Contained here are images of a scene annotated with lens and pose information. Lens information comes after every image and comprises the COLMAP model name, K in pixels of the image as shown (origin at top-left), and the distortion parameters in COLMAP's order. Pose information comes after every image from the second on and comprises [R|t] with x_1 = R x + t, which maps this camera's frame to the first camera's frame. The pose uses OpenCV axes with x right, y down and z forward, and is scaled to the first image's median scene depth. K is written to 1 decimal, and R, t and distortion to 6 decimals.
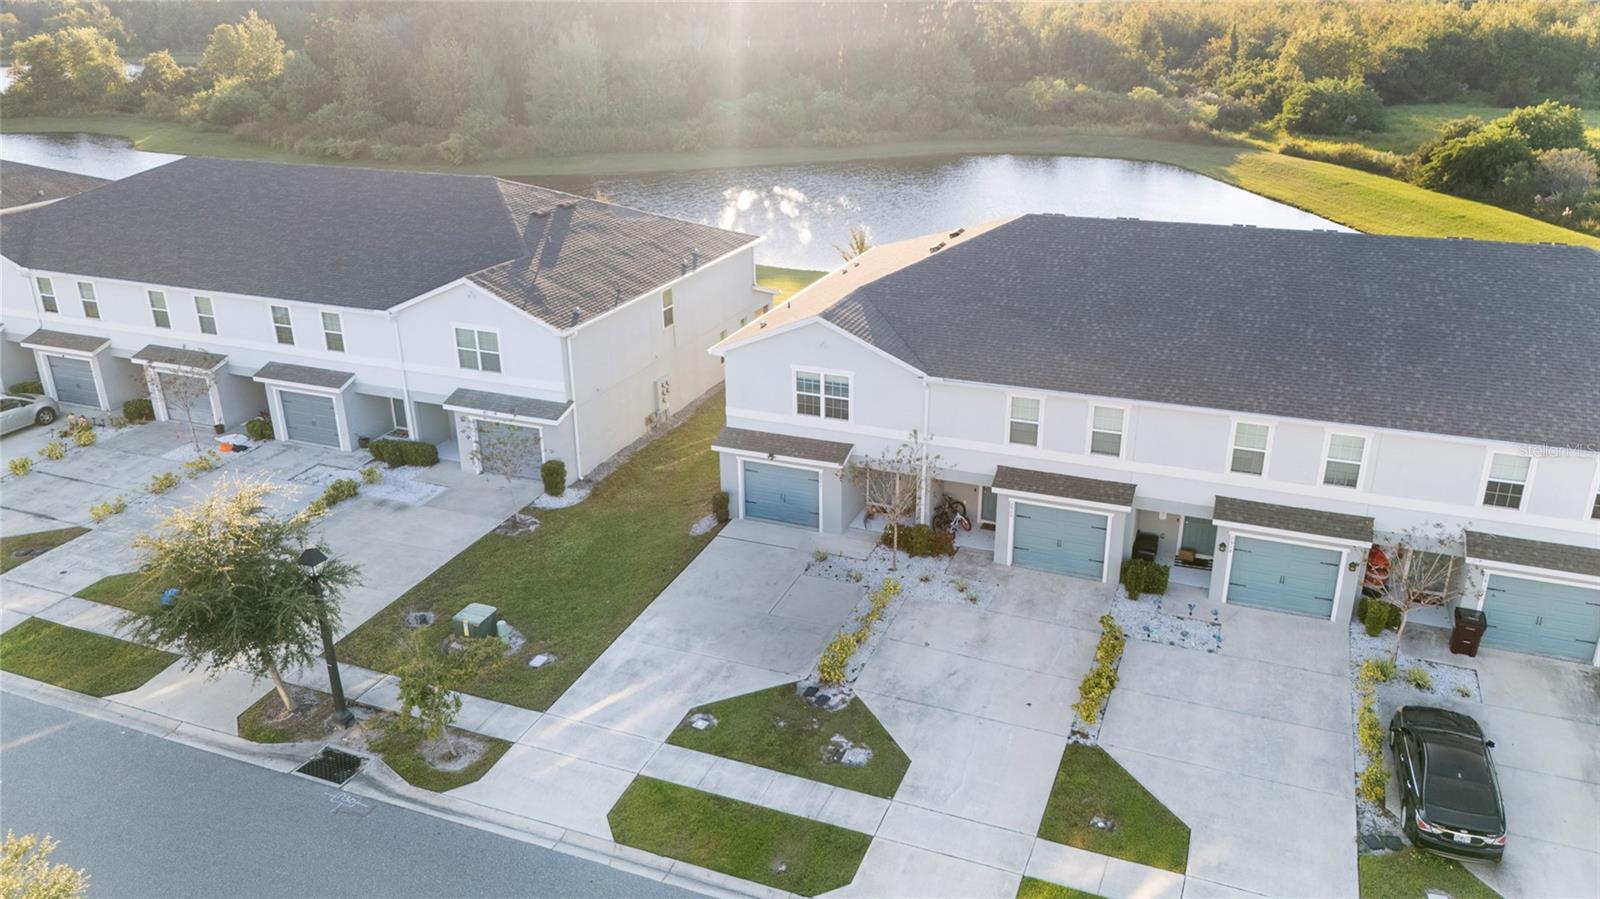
lens RADIAL K [[1189.6, 0, 800.0], [0, 1189.6, 449.5], [0, 0, 1]] dist [0.033115, -0.006687]
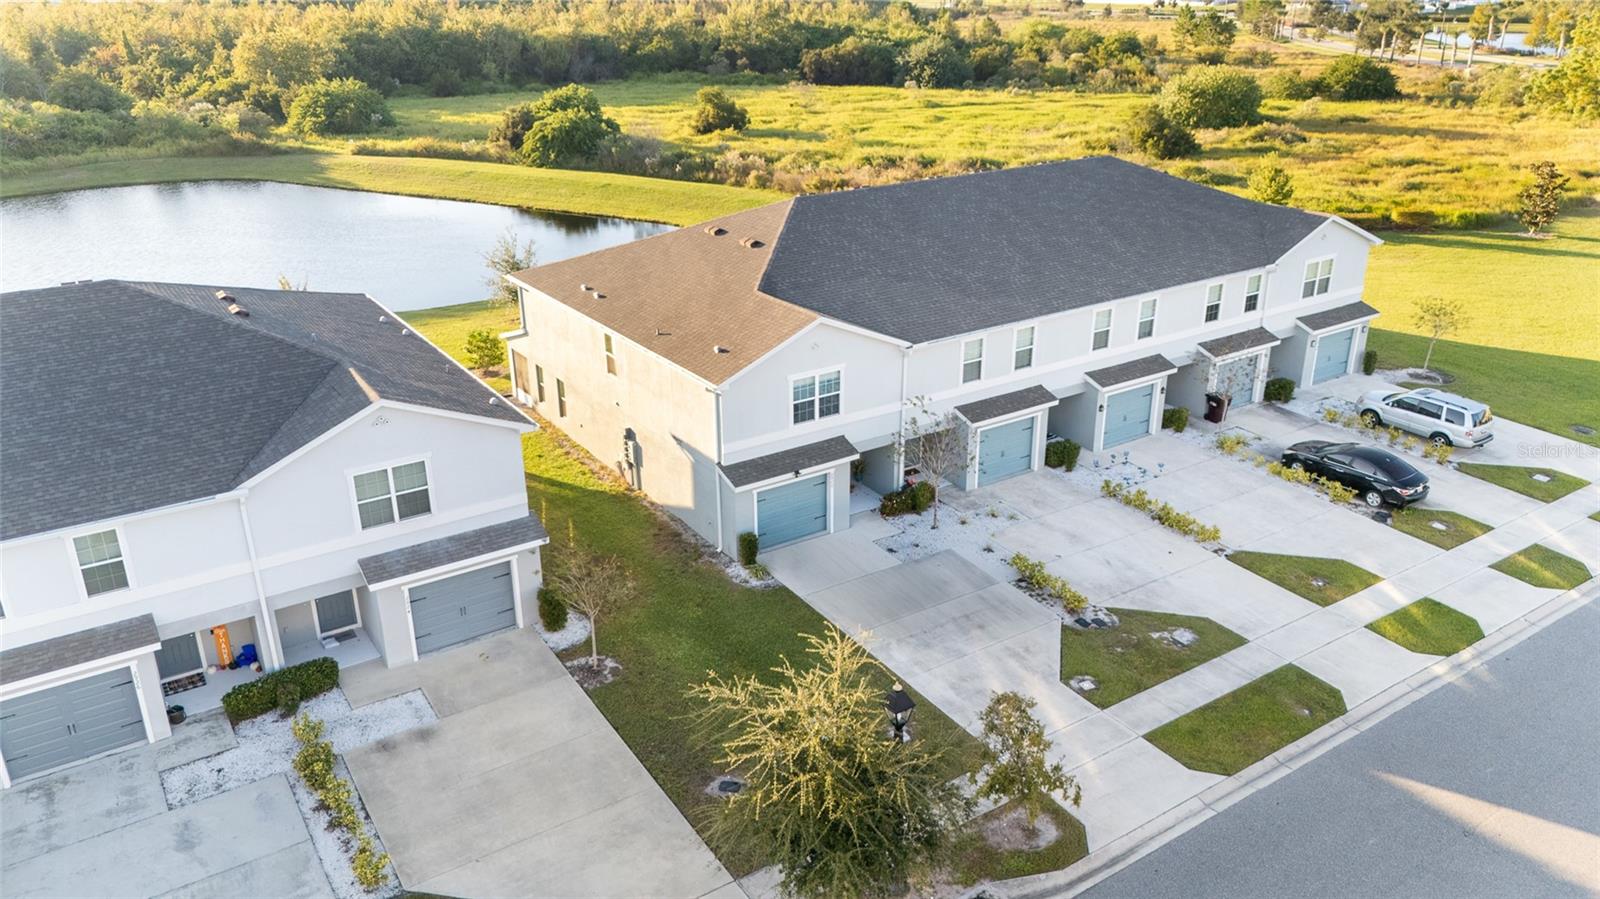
lens RADIAL K [[1189.6, 0, 800.0], [0, 1189.6, 449.5], [0, 0, 1]] dist [0.033115, -0.006687]
pose [[0.559276, -0.310194, 0.768759, -0.754159], [0.312828, 0.937762, 0.150802, -0.156371], [-0.767691, 0.156149, 0.621505, 0.398108]]
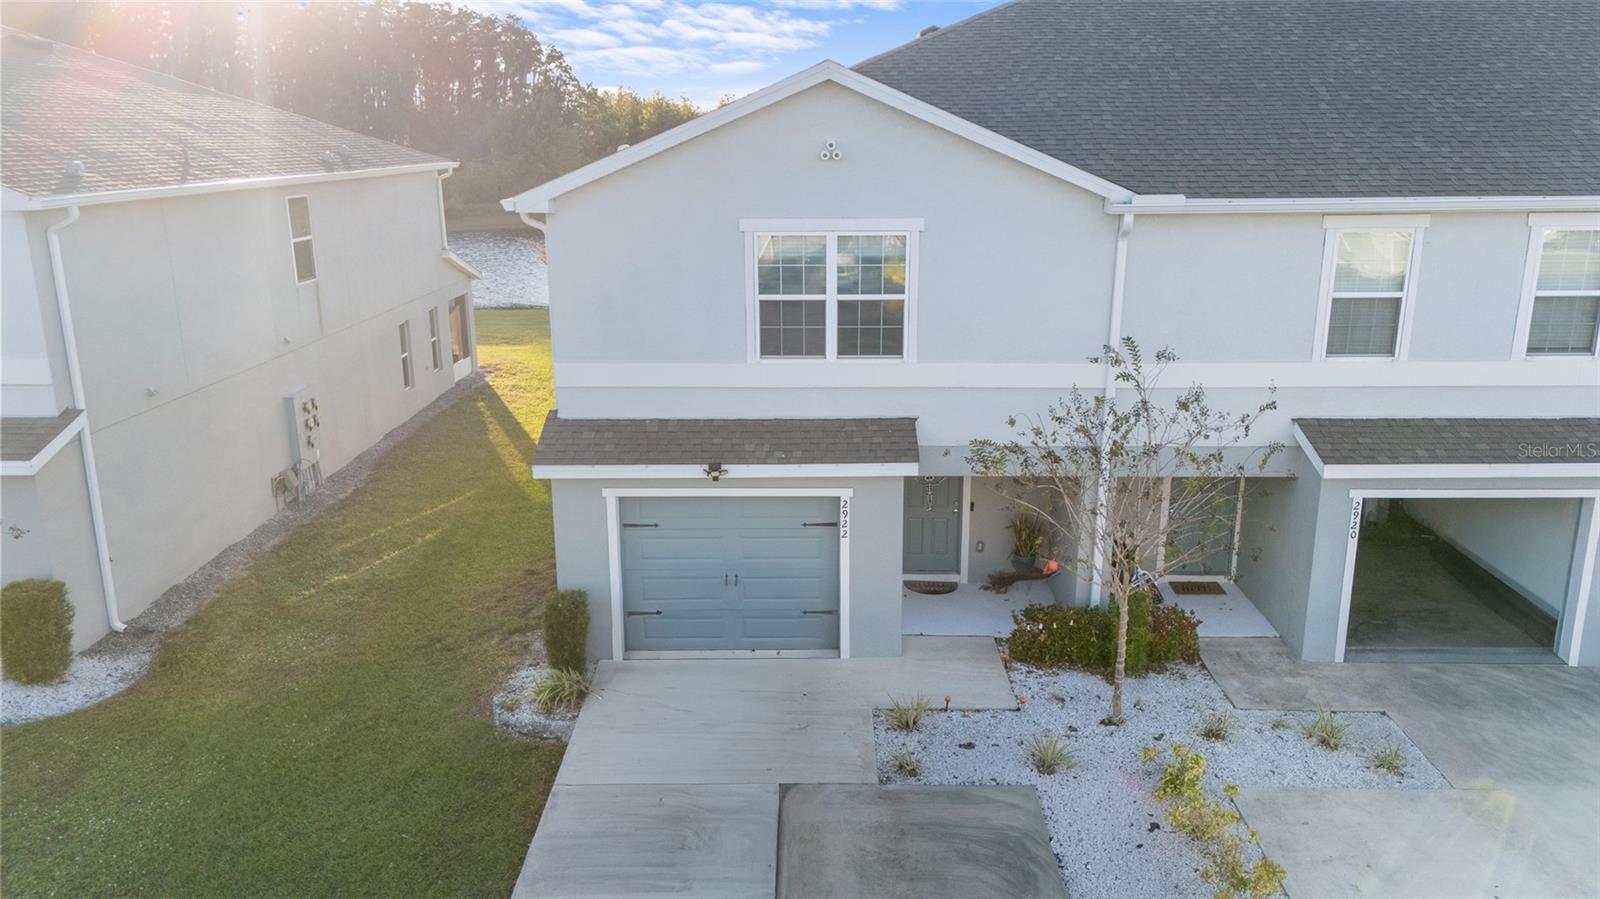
lens RADIAL K [[1189.6, 0, 800.0], [0, 1189.6, 449.5], [0, 0, 1]] dist [0.033115, -0.006687]
pose [[0.929855, -0.089754, 0.356811, -0.130285], [0.133054, 0.986185, -0.098672, 0.039320], [-0.343025, 0.139226, 0.928951, 0.646347]]
